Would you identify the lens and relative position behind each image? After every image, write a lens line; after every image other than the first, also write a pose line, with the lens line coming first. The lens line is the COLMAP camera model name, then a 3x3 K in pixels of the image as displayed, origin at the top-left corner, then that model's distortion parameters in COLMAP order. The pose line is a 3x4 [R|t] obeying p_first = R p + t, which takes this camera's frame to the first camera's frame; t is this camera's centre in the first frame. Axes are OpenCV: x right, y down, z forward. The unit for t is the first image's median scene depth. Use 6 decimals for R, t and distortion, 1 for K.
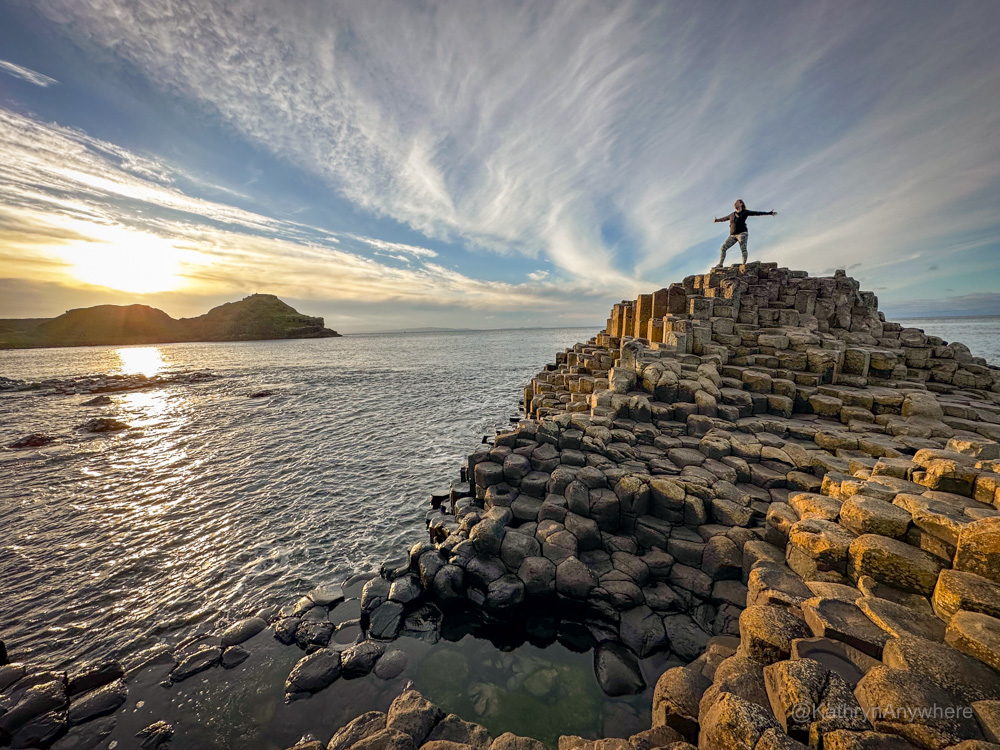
lens RADIAL K [[402.5, 0, 494.0], [0, 402.5, 372.3], [0, 0, 1]] dist [0.000756, 0.000029]
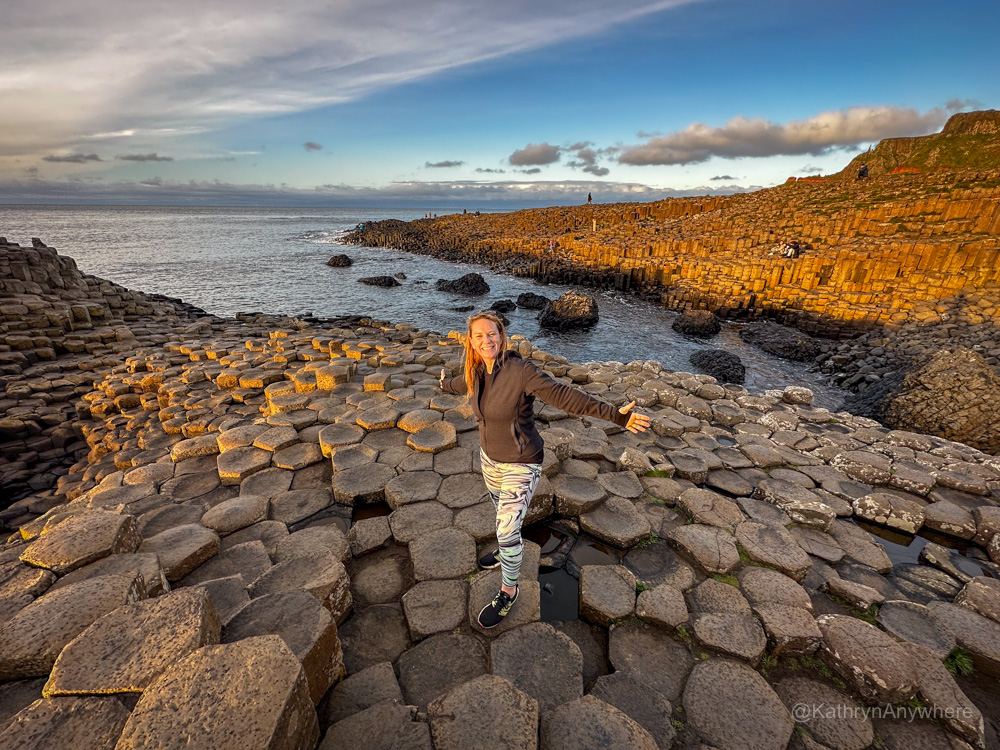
lens RADIAL K [[402.5, 0, 493.5], [0, 402.5, 376.2], [0, 0, 1]] dist [0.000756, 0.000029]
pose [[0.044933, -0.352642, 0.934679, -0.874353], [0.102310, 0.932329, 0.346837, -0.248290], [-0.993737, 0.080042, 0.077971, -1.047509]]
